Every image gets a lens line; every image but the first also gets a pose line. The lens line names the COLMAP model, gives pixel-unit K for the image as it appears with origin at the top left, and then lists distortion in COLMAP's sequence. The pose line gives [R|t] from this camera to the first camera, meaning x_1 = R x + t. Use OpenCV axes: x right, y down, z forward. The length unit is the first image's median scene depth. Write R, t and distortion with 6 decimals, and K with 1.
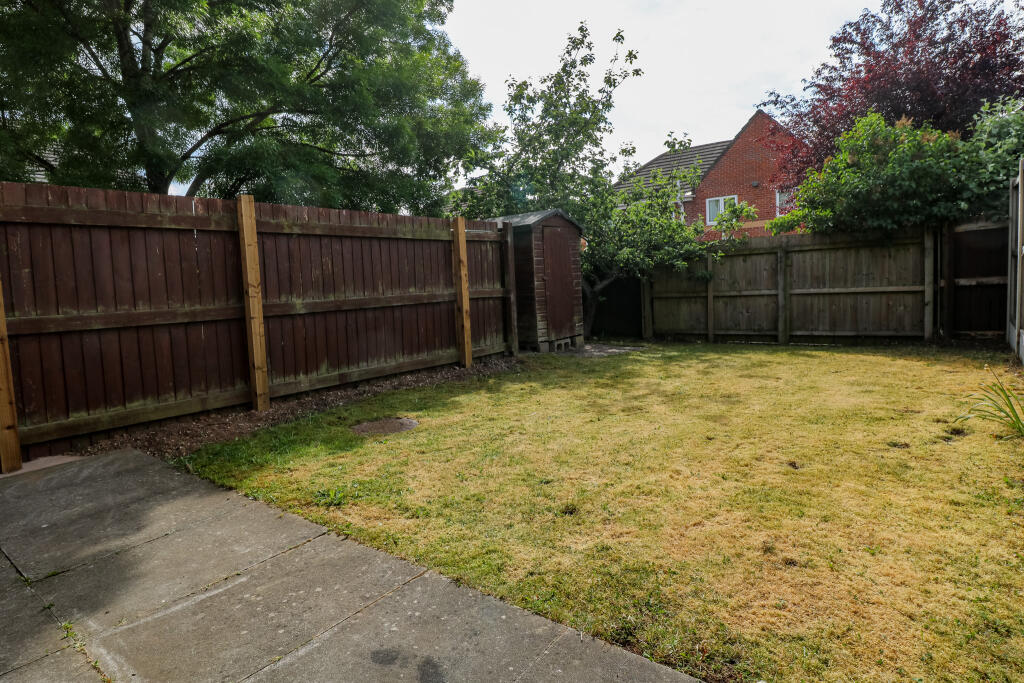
lens RADIAL K [[565.2, 0, 511.8], [0, 565.2, 339.8], [0, 0, 1]] dist [0.002433, 0.000118]
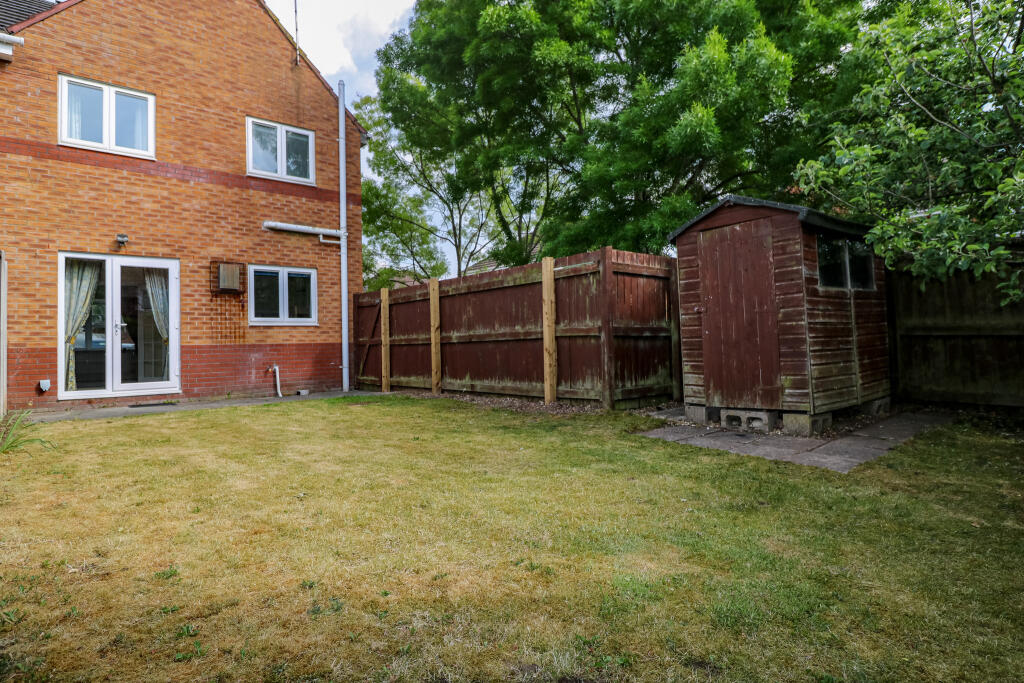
lens RADIAL K [[565.2, 0, 511.8], [0, 565.2, 338.6], [0, 0, 1]] dist [0.002433, 0.000118]
pose [[-0.190982, 0.036594, -0.980911, 1.014817], [-0.066438, 0.996531, 0.050113, -0.126013], [0.979342, 0.074741, -0.187889, 1.233138]]
